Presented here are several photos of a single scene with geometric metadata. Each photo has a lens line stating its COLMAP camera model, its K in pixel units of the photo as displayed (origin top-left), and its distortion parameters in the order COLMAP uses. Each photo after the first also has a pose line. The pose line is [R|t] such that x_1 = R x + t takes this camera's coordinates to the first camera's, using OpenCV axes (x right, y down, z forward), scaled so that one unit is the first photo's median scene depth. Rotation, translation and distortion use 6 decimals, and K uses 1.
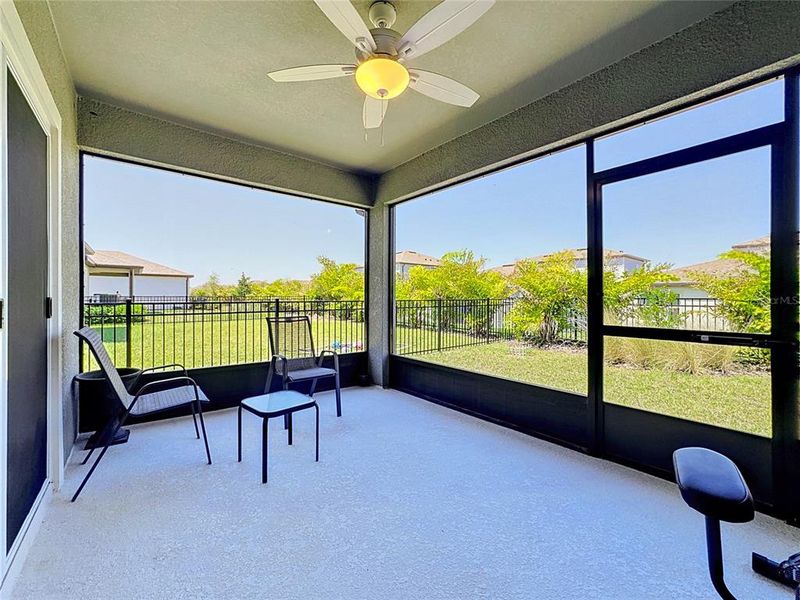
lens RADIAL K [[329.8, 0, 397.8], [0, 329.8, 298.3], [0, 0, 1]] dist [-0.032947, 0.018705]
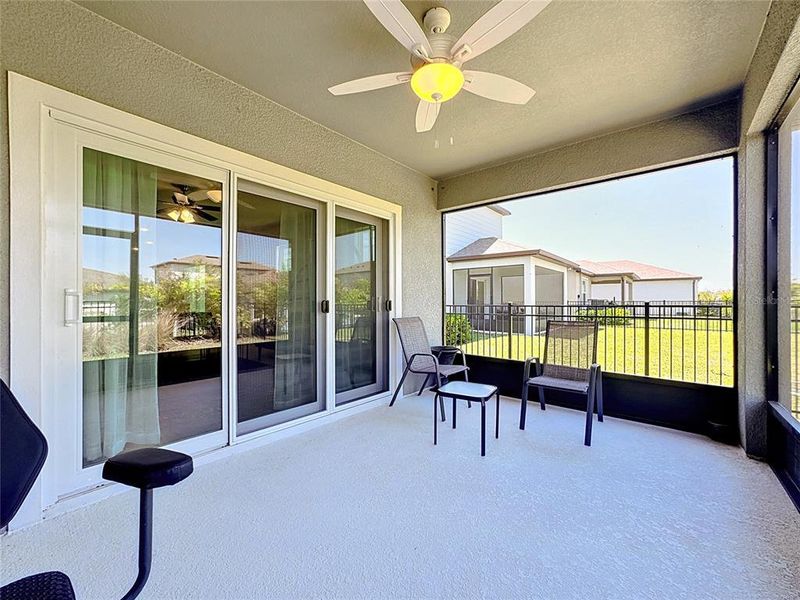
lens RADIAL K [[329.8, 0, 397.8], [0, 329.8, 298.3], [0, 0, 1]] dist [-0.032947, 0.018705]
pose [[0.187436, -0.009114, -0.982235, 0.482431], [0.001317, 0.999958, -0.009027, 0.001086], [0.982276, 0.000399, 0.187440, 0.351975]]
